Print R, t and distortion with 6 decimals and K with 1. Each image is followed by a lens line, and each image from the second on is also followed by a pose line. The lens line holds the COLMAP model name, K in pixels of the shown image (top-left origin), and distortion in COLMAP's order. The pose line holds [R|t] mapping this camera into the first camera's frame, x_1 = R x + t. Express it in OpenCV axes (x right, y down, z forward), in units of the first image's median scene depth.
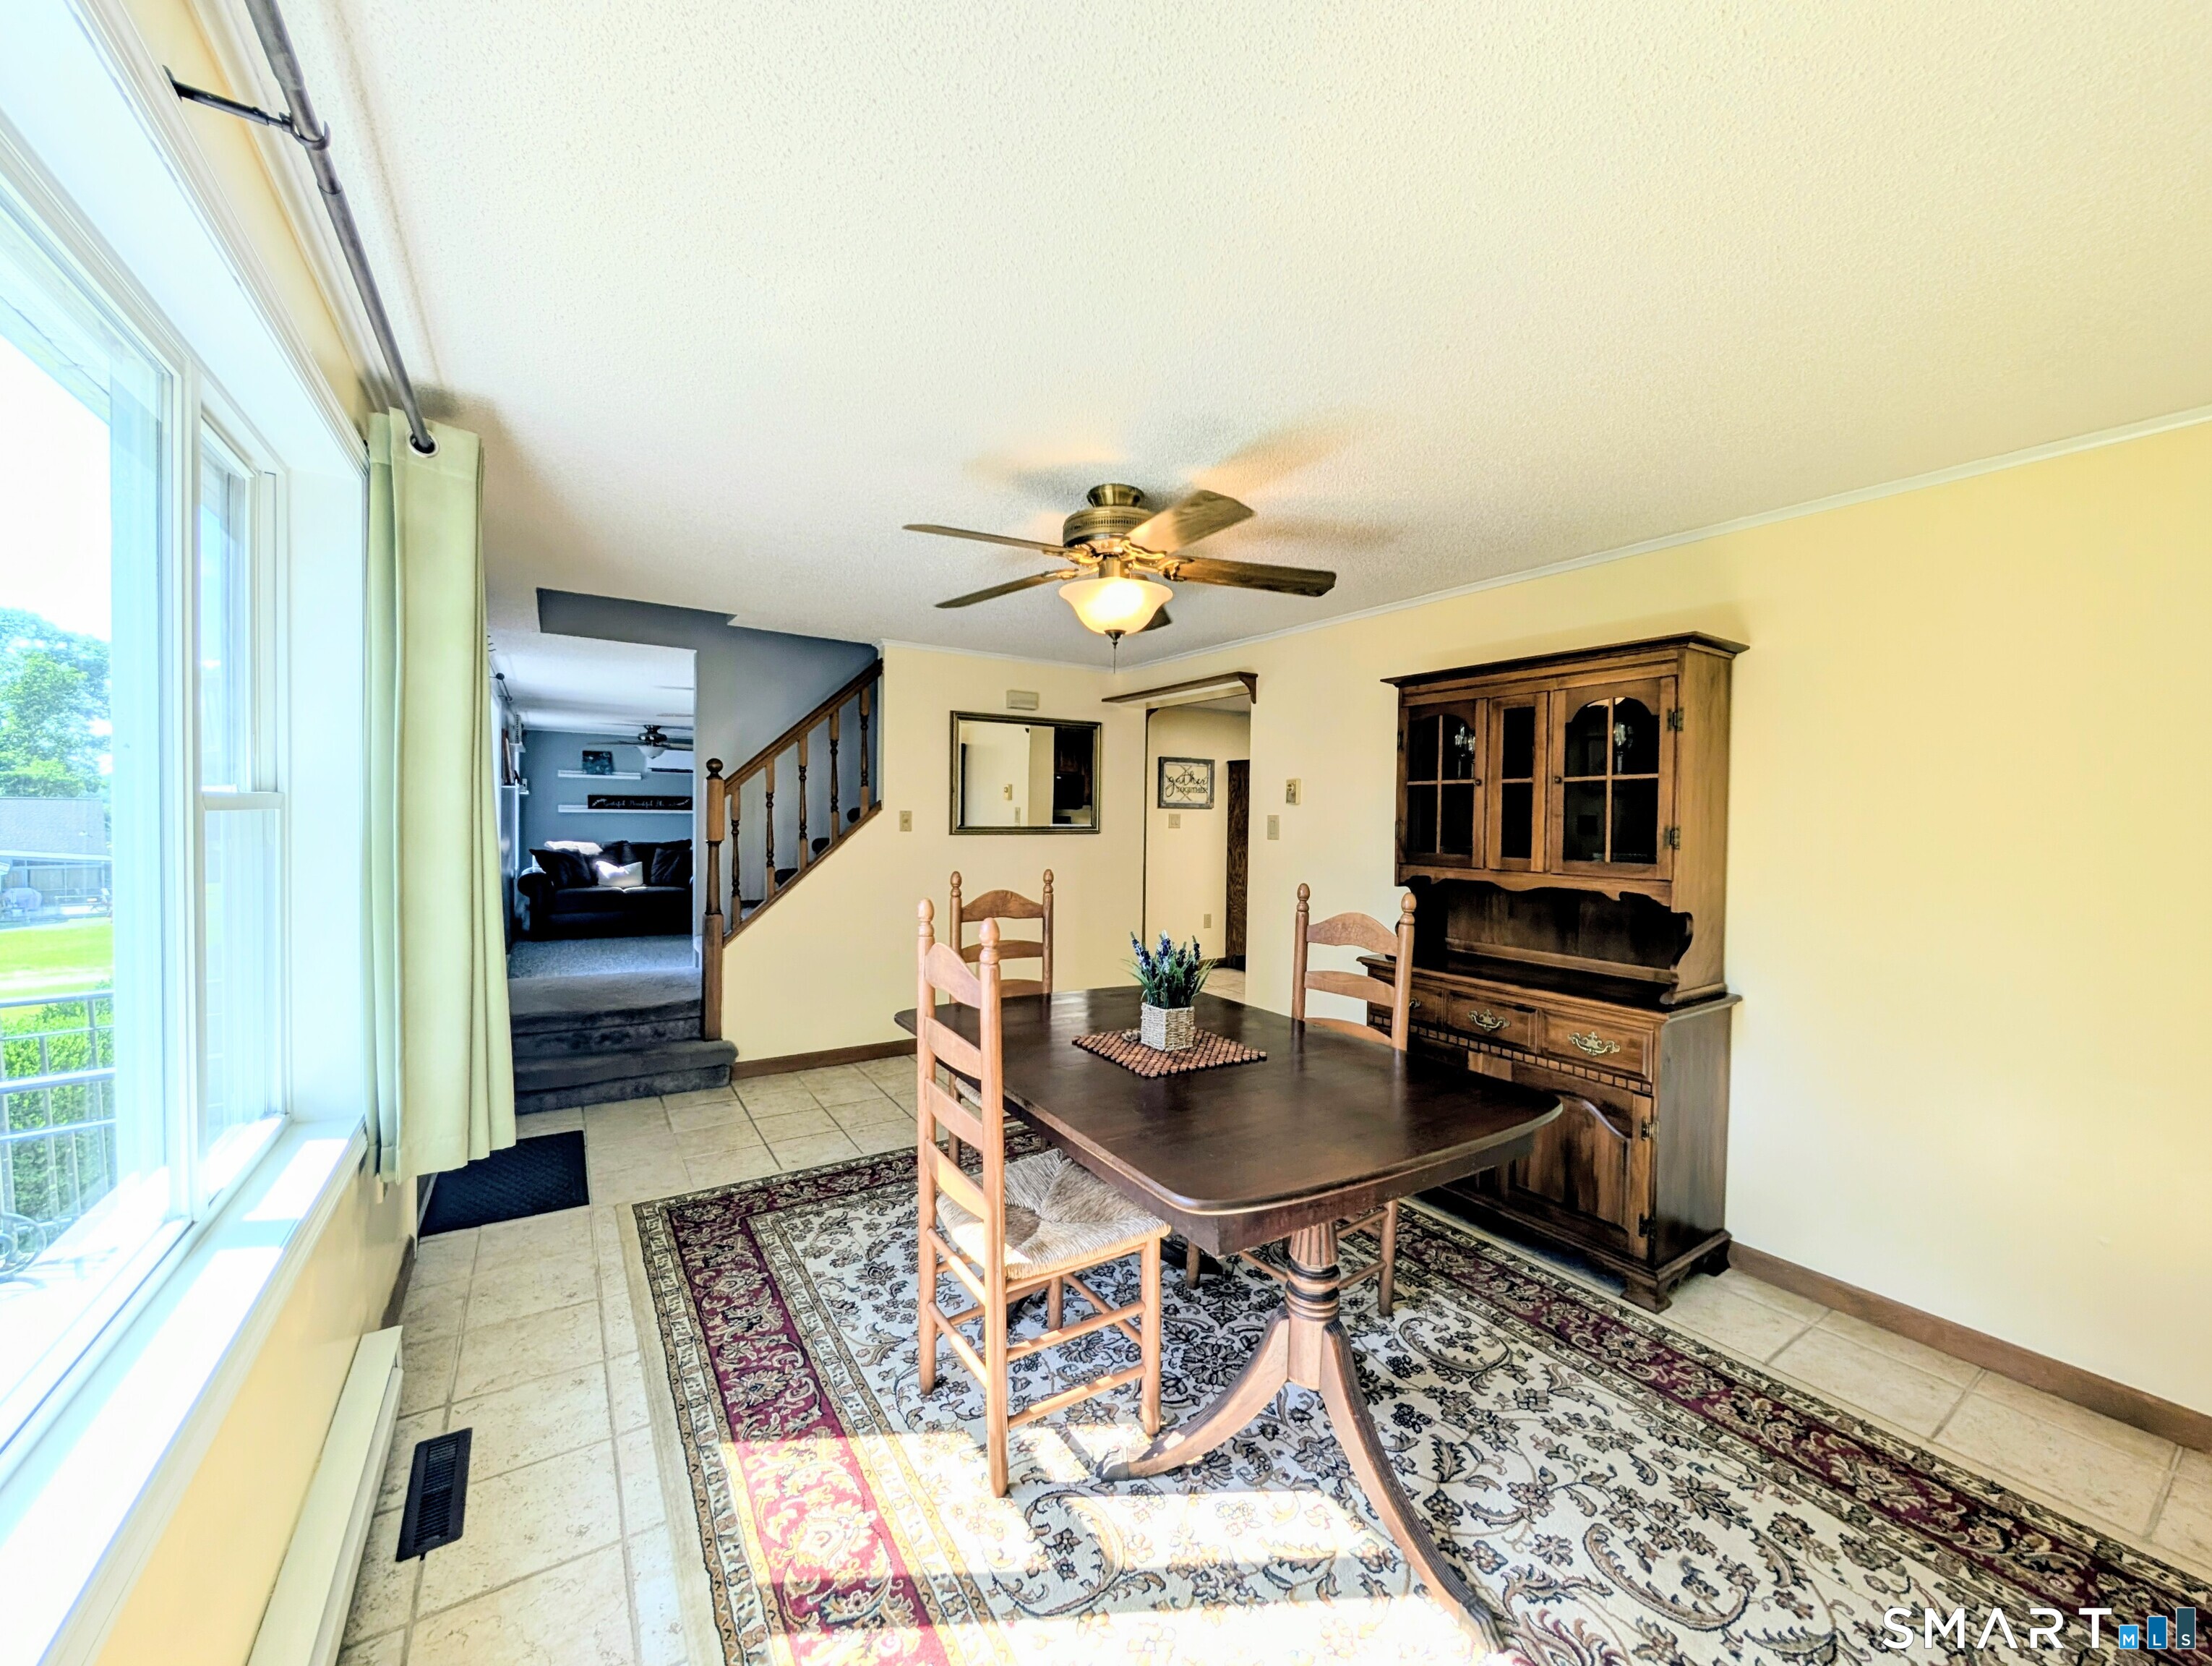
lens RADIAL K [[851.7, 0, 1119.4], [0, 851.7, 842.1], [0, 0, 1]] dist [0.001983, -0.000465]
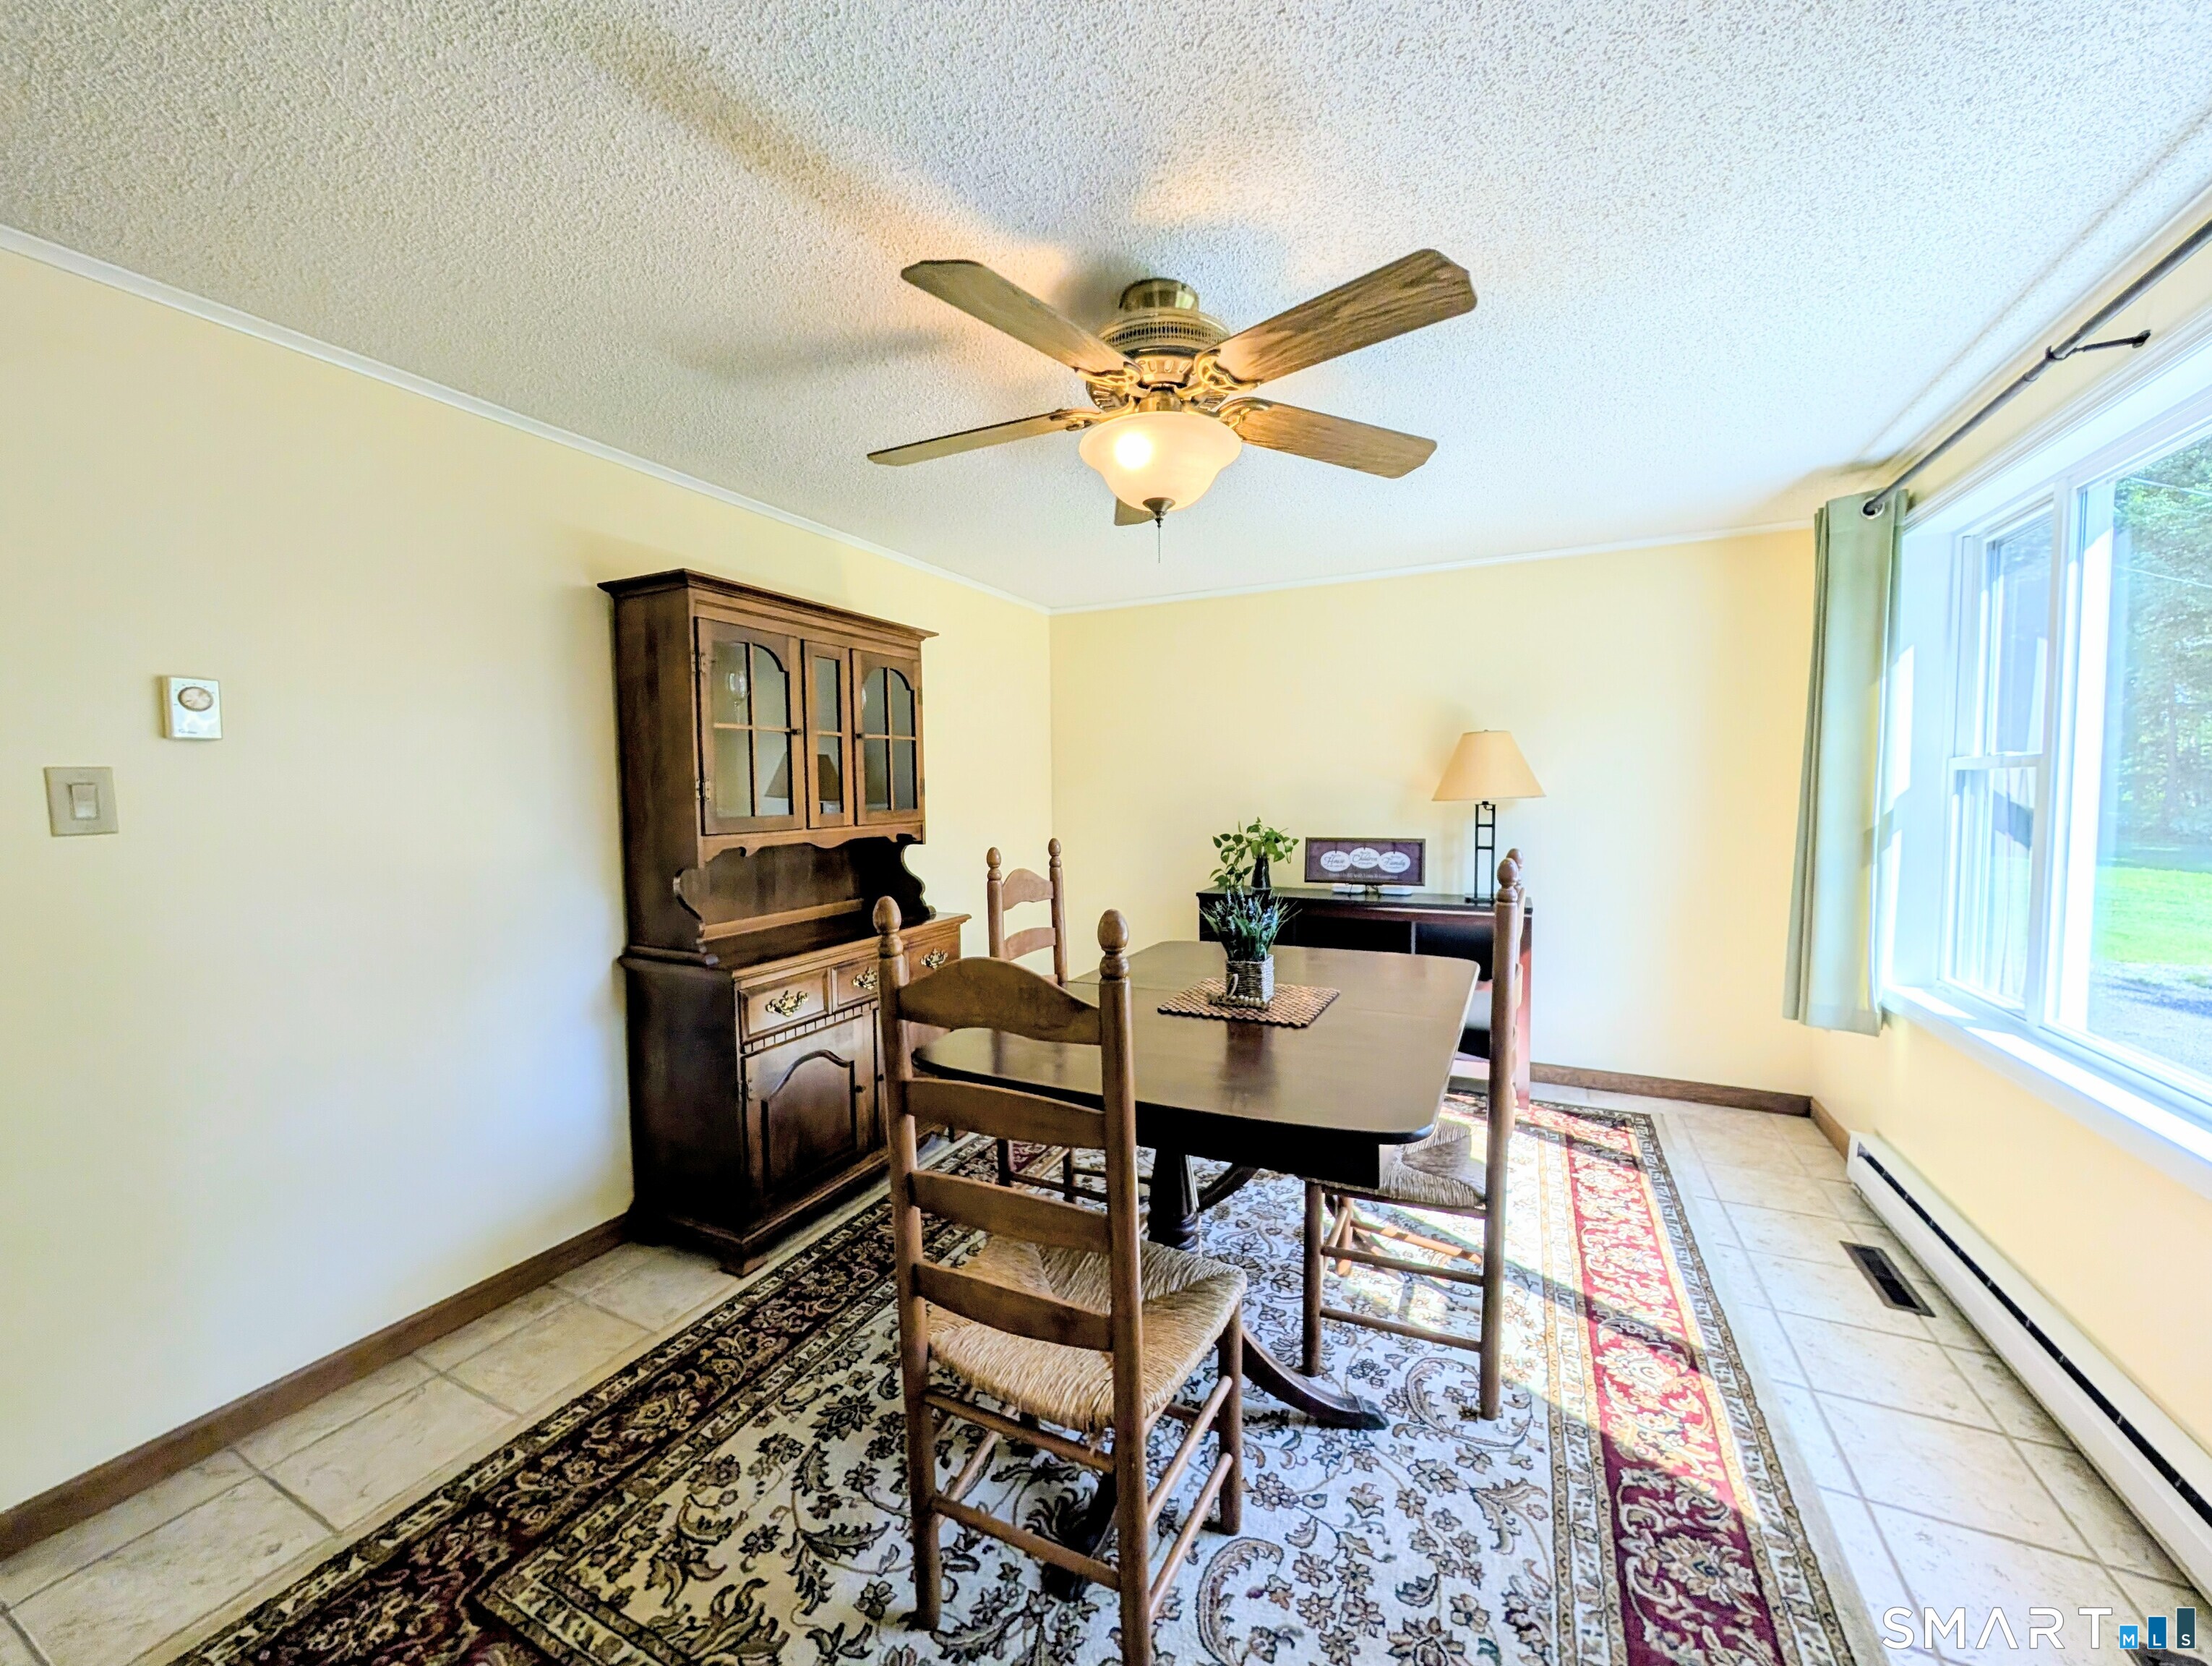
lens RADIAL K [[851.7, 0, 1100.5], [0, 851.7, 837.5], [0, 0, 1]] dist [0.001983, -0.000465]
pose [[-0.504220, -0.054147, 0.861876, -0.719060], [0.024903, 0.996706, 0.077186, -0.027661], [-0.863216, 0.060382, -0.501210, 1.679573]]
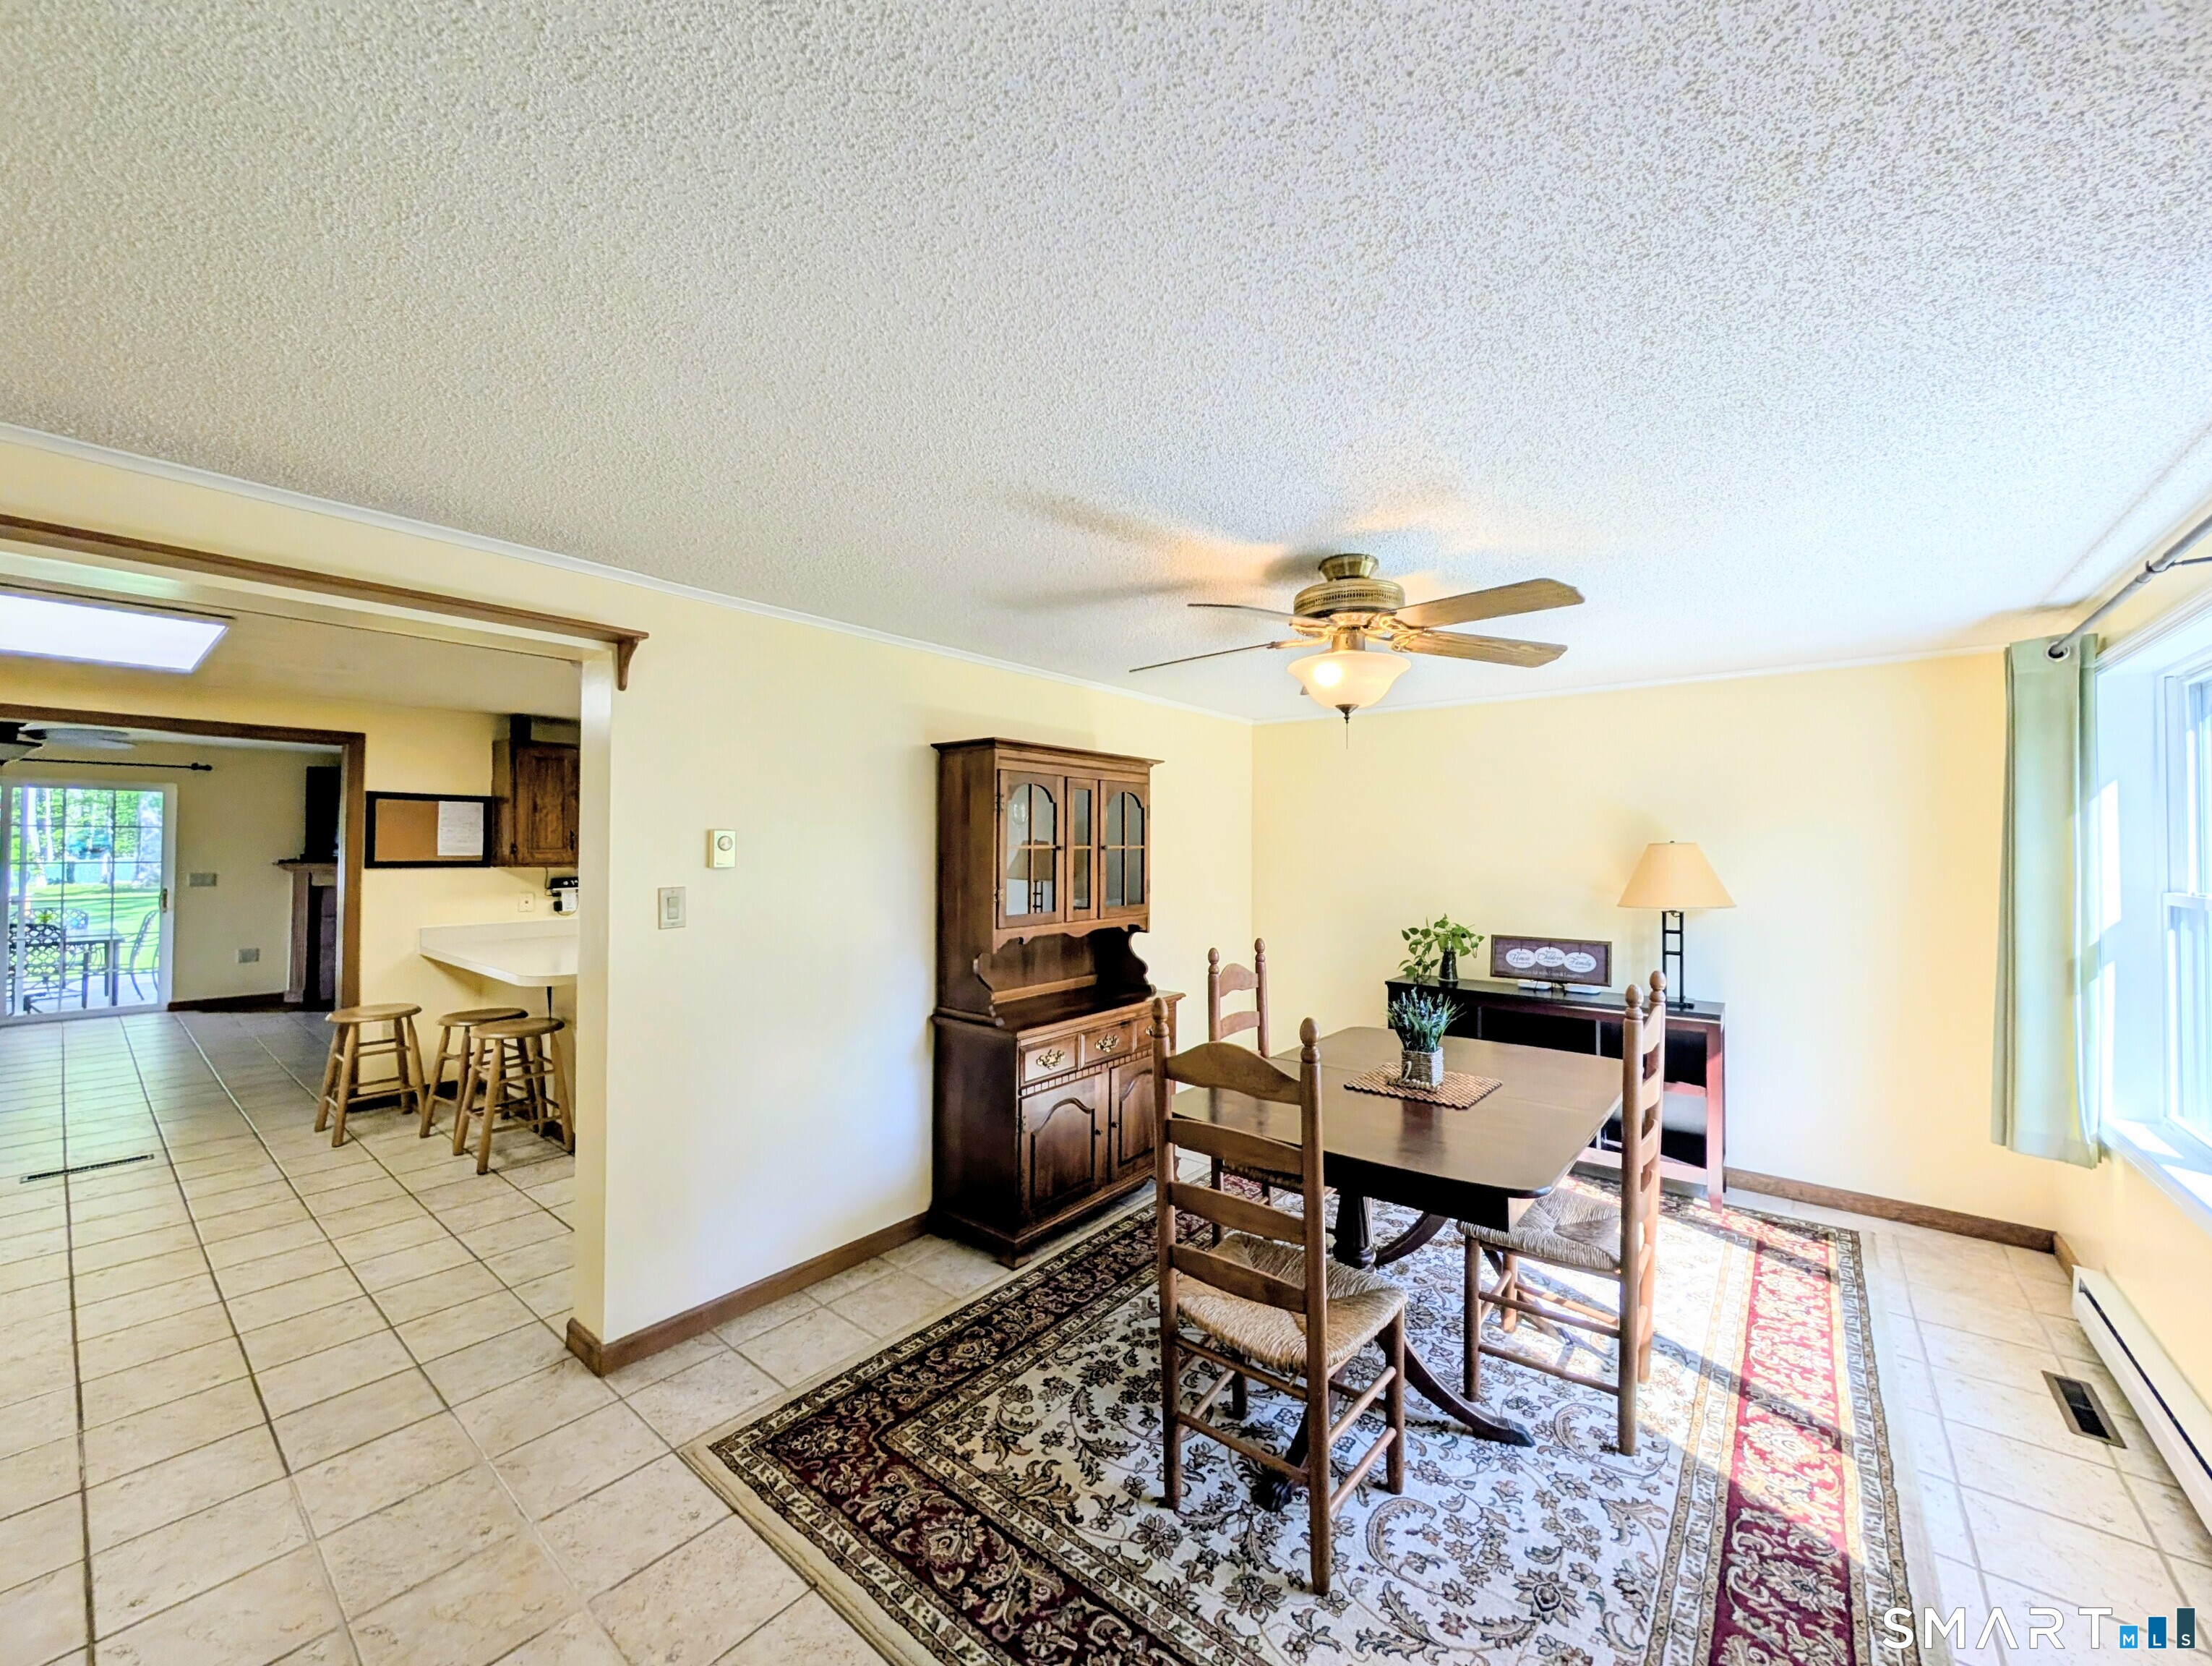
lens RADIAL K [[851.7, 0, 1103.5], [0, 851.7, 835.9], [0, 0, 1]] dist [0.001983, -0.000465]
pose [[-0.303276, 0.005252, 0.952888, -0.995945], [0.011919, 0.999927, -0.001718, -0.118979], [-0.952828, 0.010837, -0.303317, 1.849147]]
